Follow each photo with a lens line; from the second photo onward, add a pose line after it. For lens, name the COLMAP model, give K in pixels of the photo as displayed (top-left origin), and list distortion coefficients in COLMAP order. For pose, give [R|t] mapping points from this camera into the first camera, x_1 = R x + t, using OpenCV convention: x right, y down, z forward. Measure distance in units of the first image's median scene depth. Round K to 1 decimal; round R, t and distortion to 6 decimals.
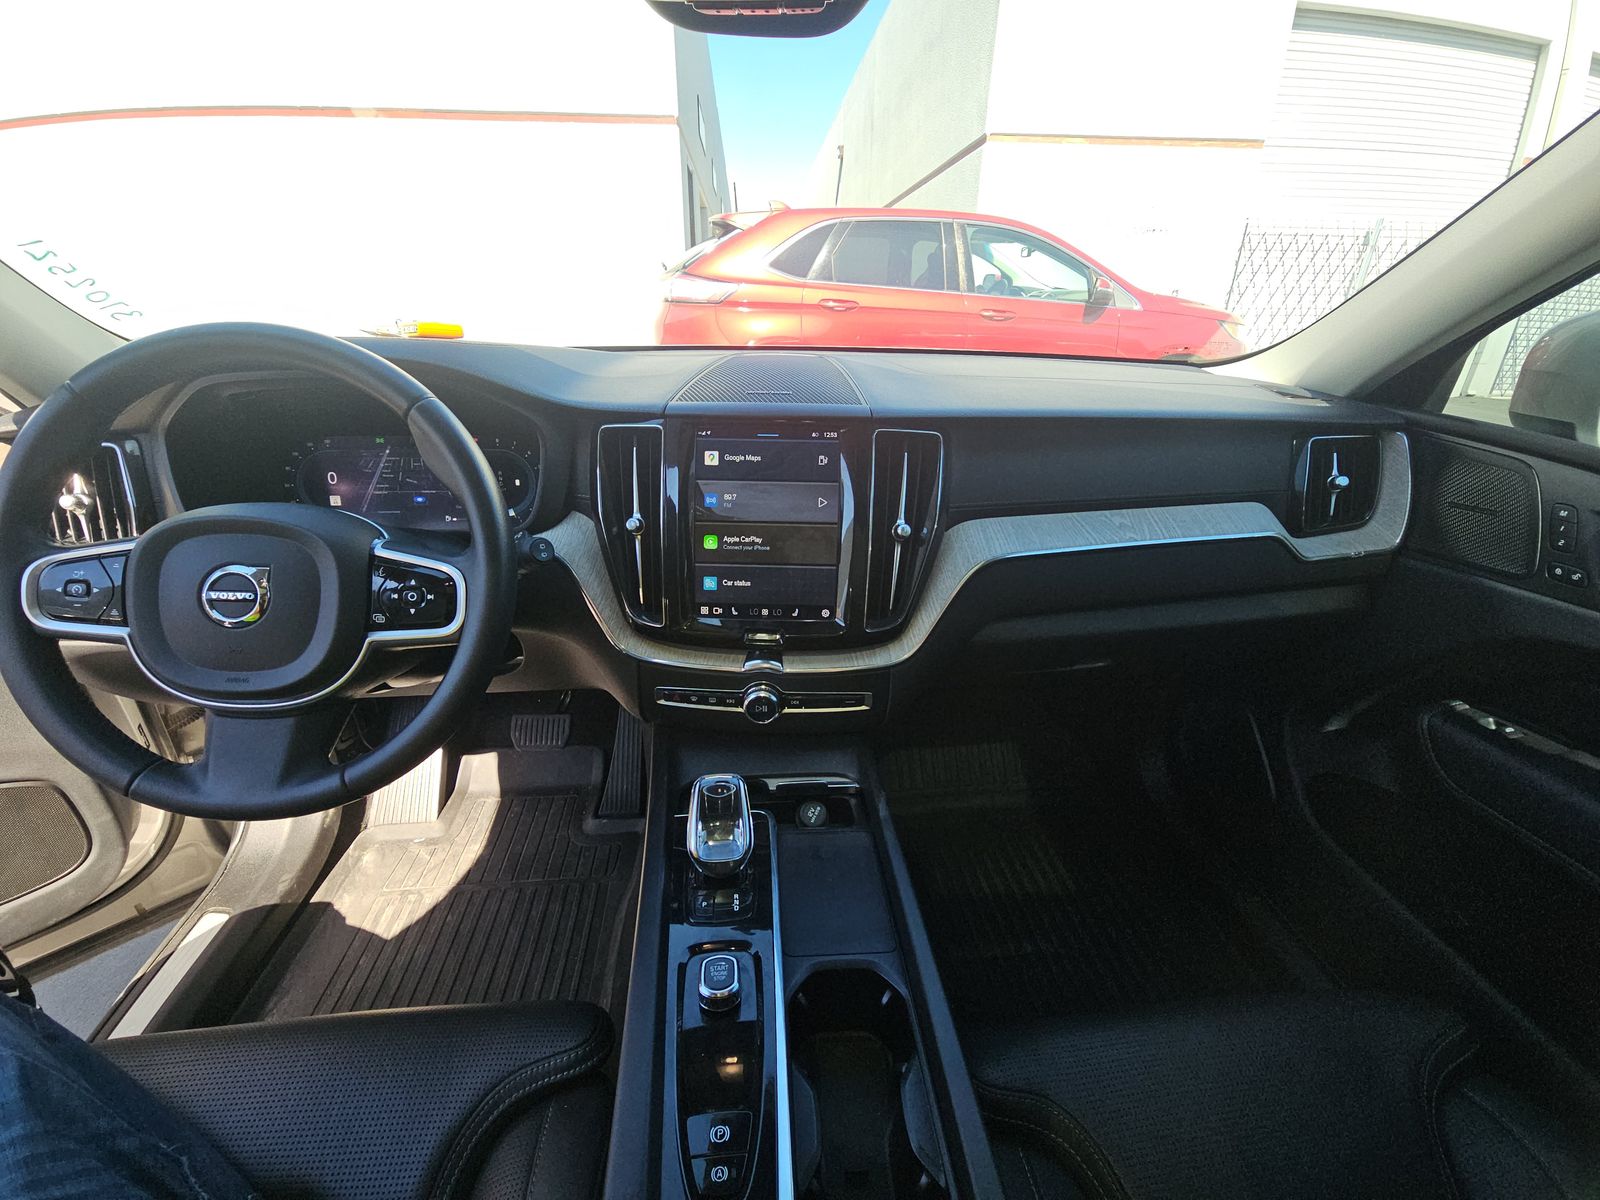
lens RADIAL K [[632.2, 0, 800.0], [0, 632.2, 588.8], [0, 0, 1]] dist [-0.000375, -0.013768]
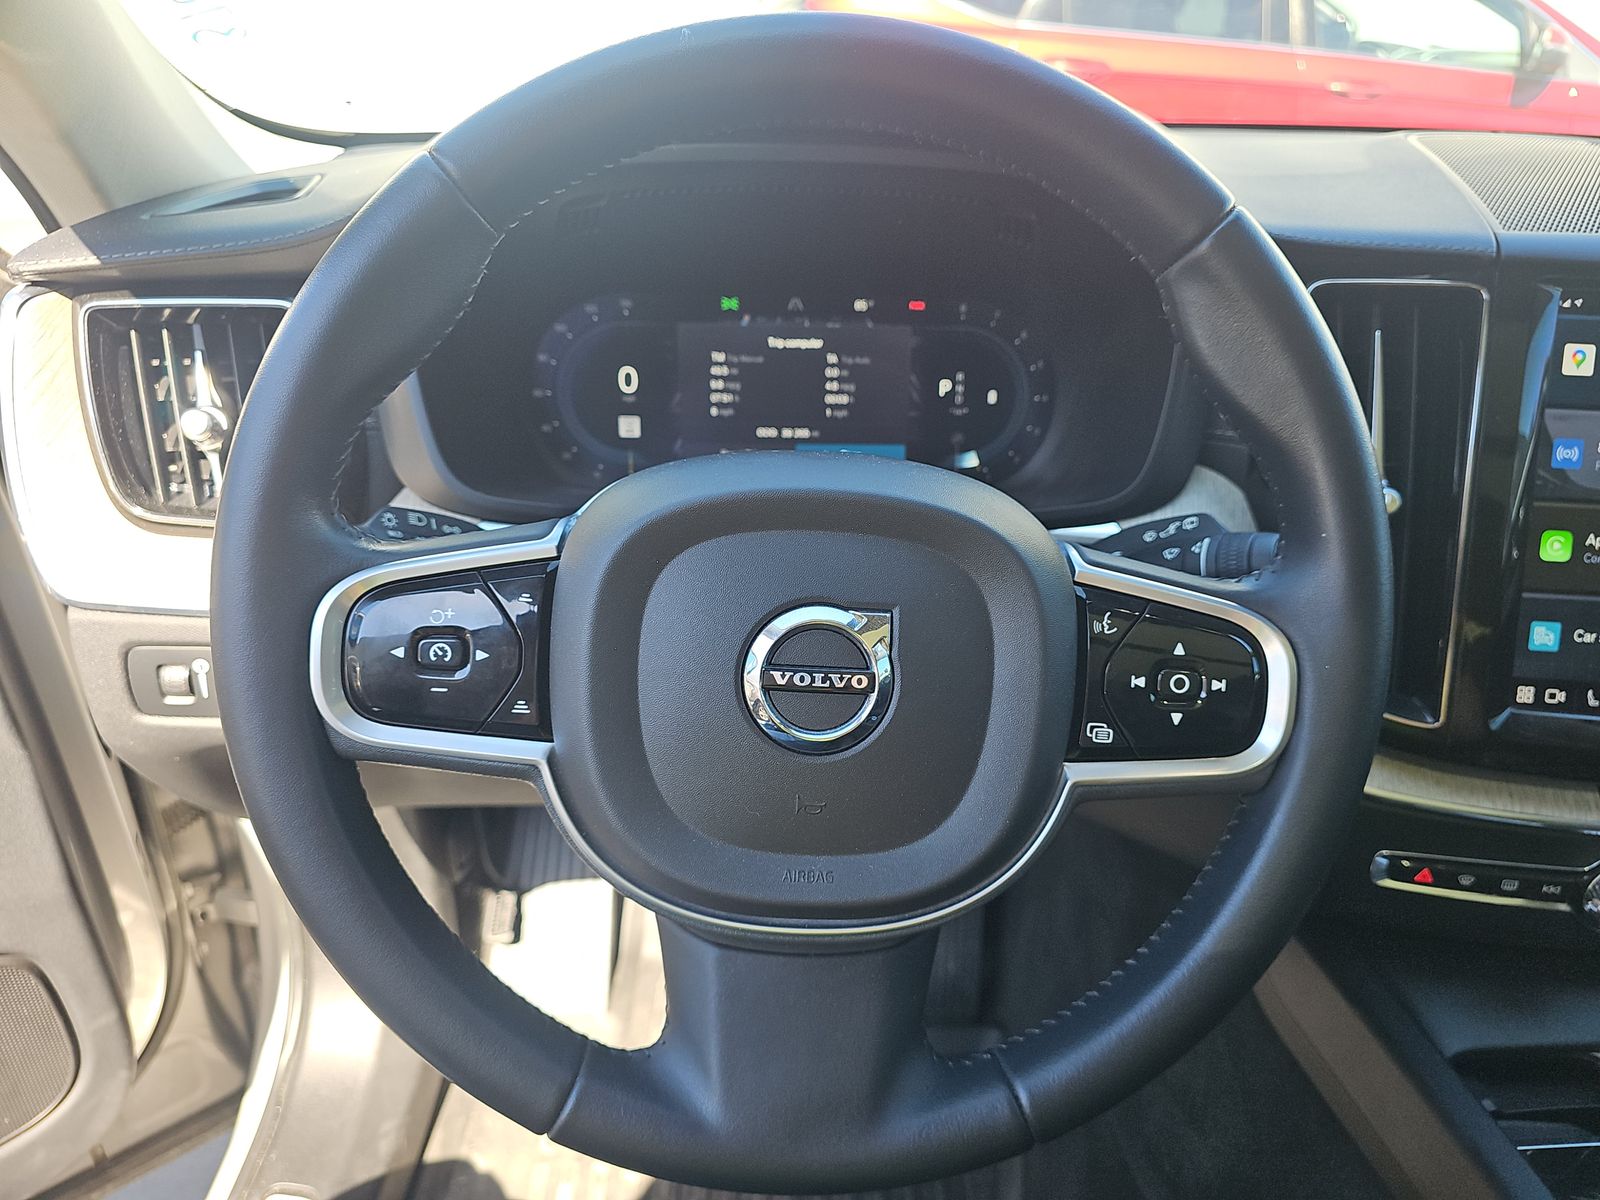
lens RADIAL K [[1056.0, 0, 800.0], [0, 1056.0, 600.0], [0, 0, 1]] dist [-0.005399, -0.028602]
pose [[0.997239, 0.031992, -0.067014, -0.637069], [-0.029319, 0.998749, 0.040496, -0.050241], [0.068225, -0.038419, 0.996930, 0.217961]]
